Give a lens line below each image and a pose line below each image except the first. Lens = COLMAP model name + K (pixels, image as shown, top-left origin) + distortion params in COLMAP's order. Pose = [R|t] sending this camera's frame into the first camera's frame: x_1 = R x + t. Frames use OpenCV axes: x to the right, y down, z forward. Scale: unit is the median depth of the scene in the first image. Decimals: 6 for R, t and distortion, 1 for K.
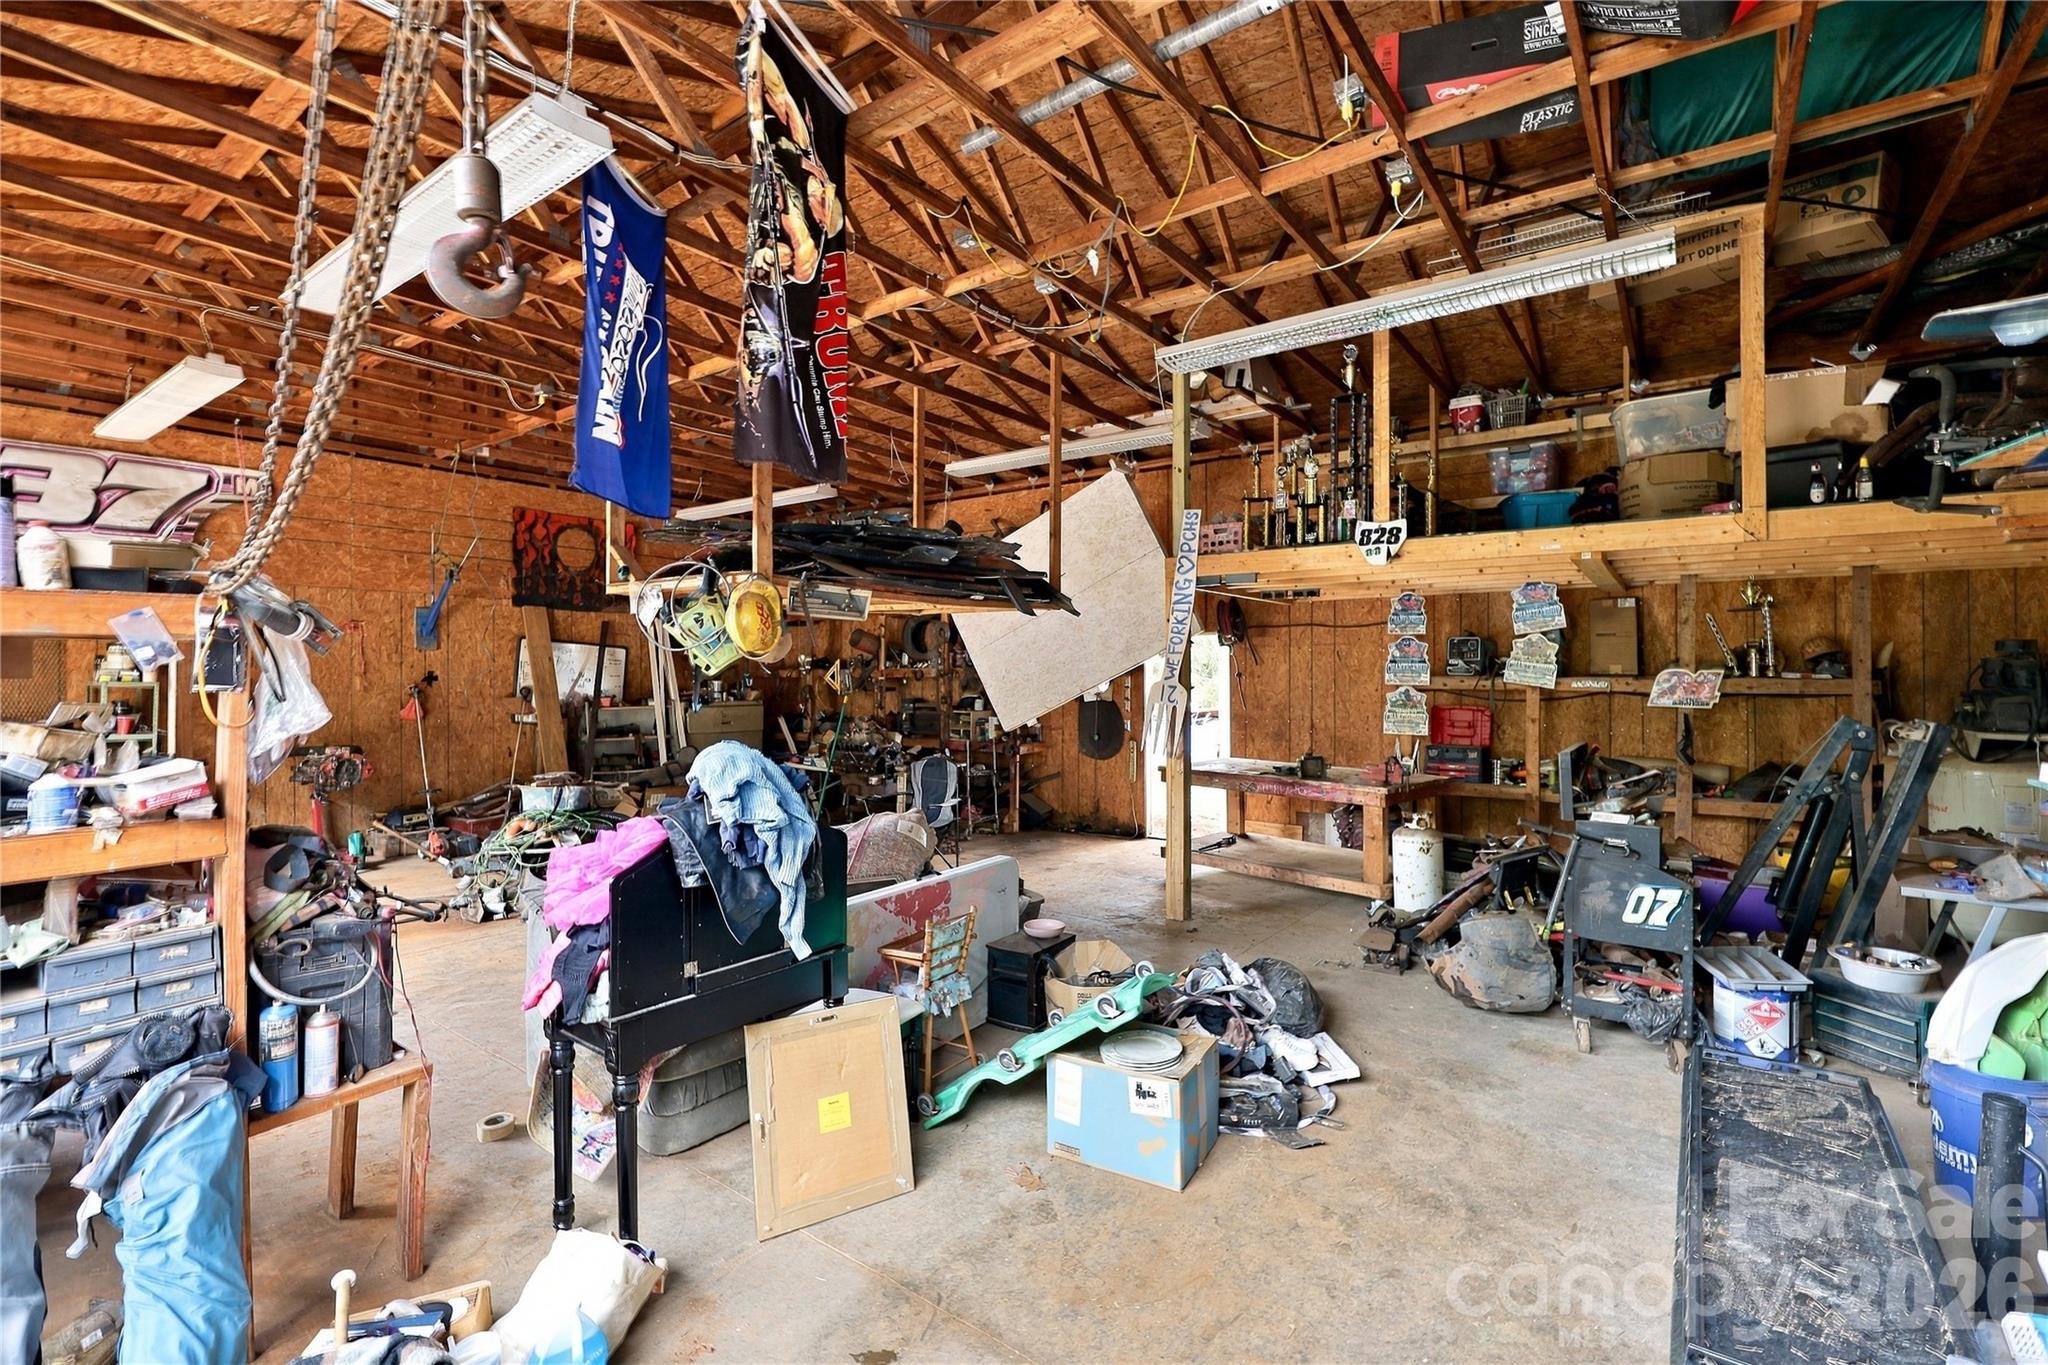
lens RADIAL K [[914.6, 0, 1029.6], [0, 914.6, 670.6], [0, 0, 1]] dist [0.000047, -0.000211]
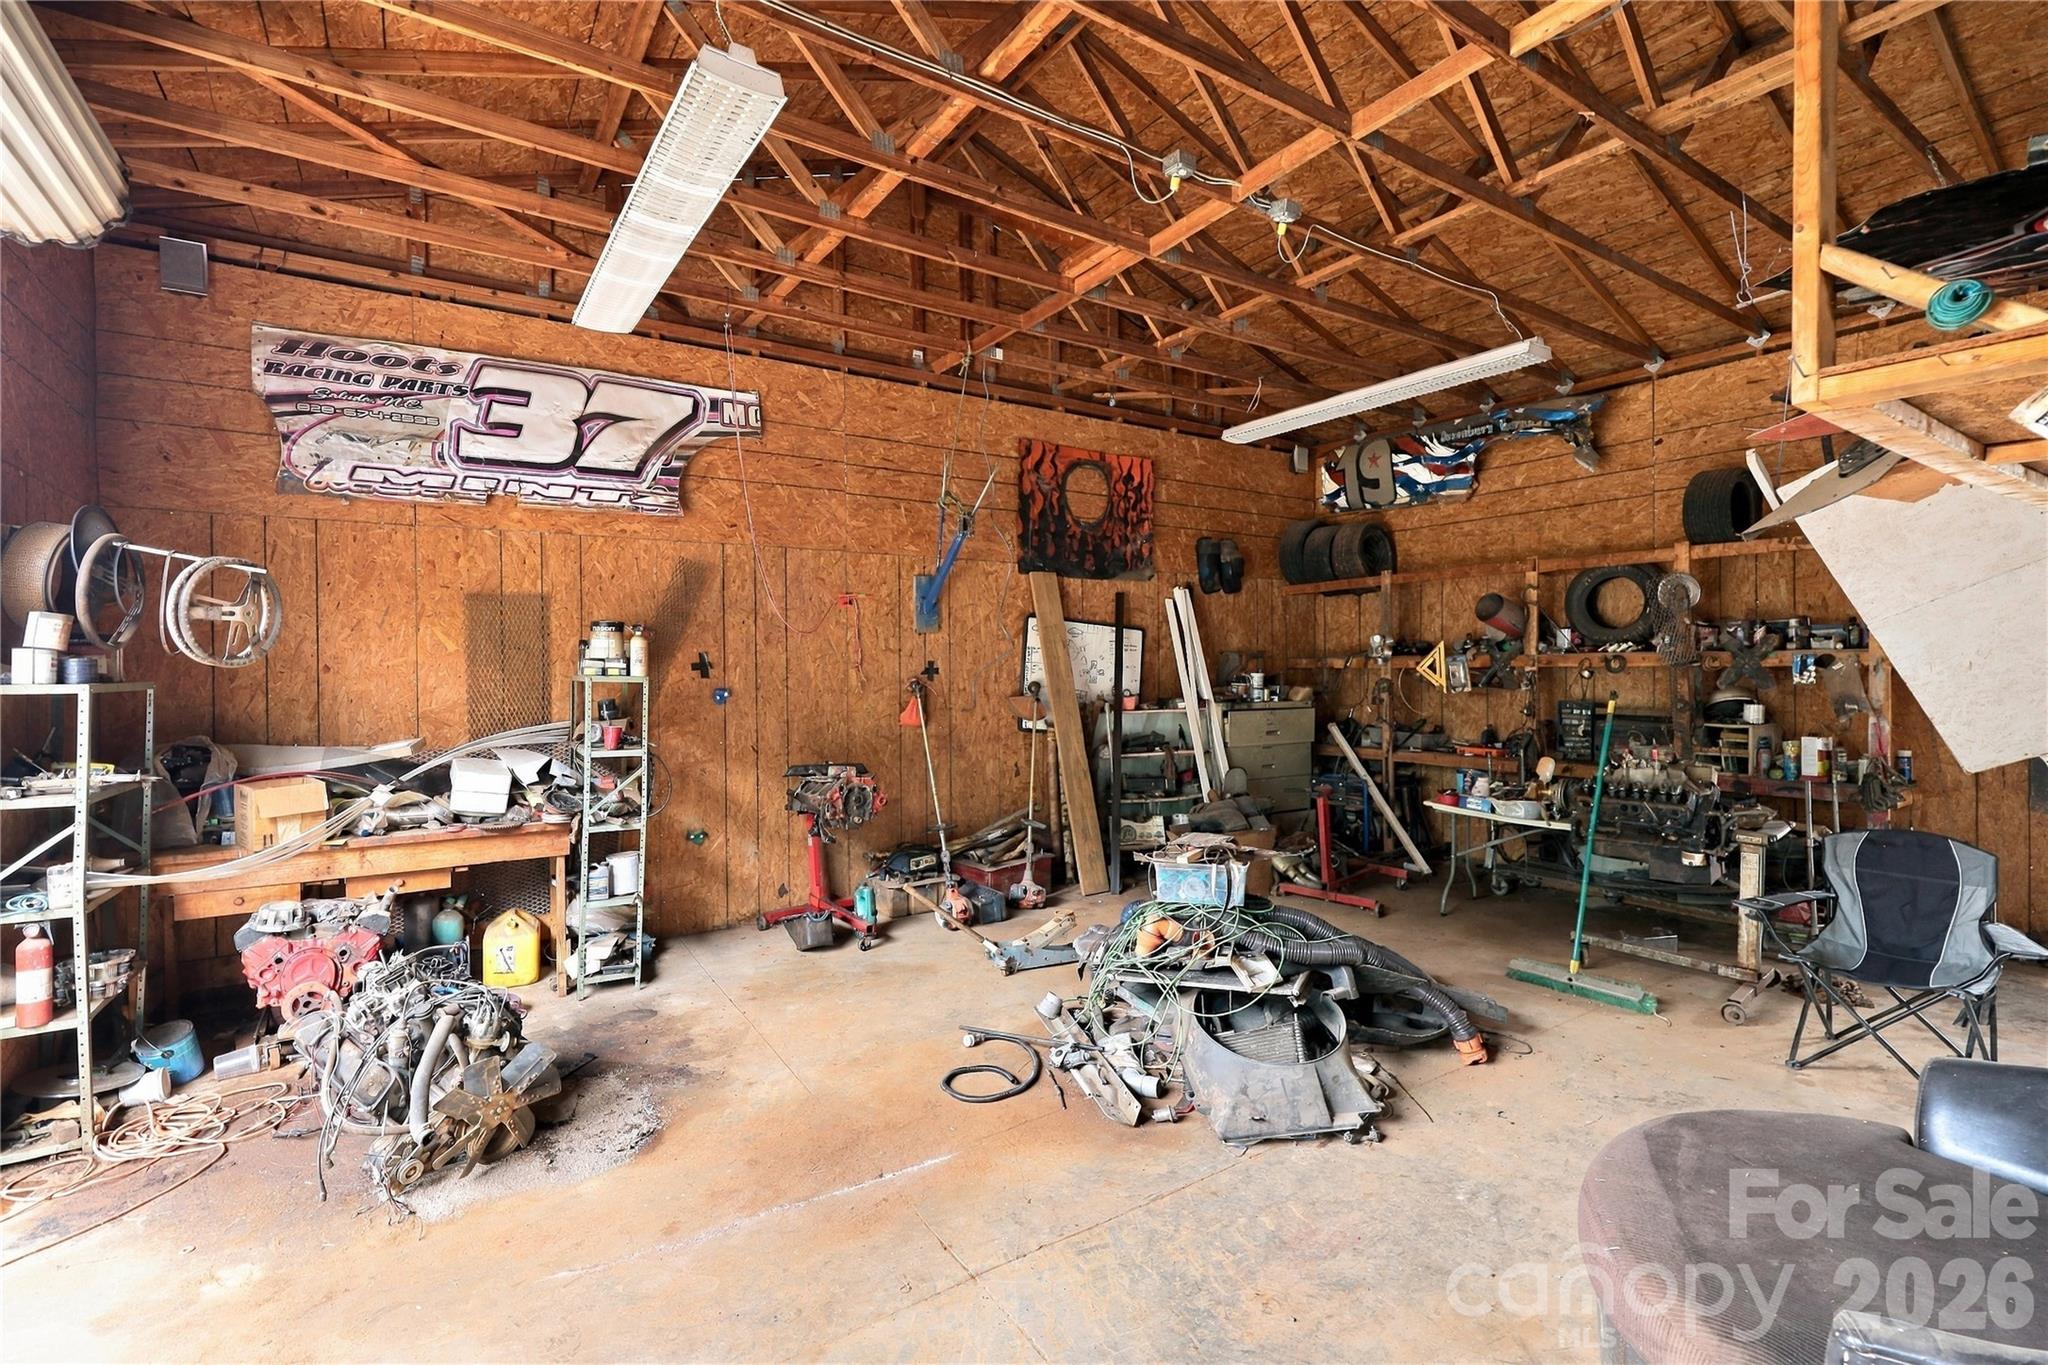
lens RADIAL K [[914.6, 0, 1019.1], [0, 914.6, 676.6], [0, 0, 1]] dist [0.000047, -0.000211]
pose [[0.936913, 0.000906, -0.349562, -0.328865], [0.004666, 0.999875, 0.015099, 0.002590], [0.349532, -0.015778, 0.936791, 0.329946]]
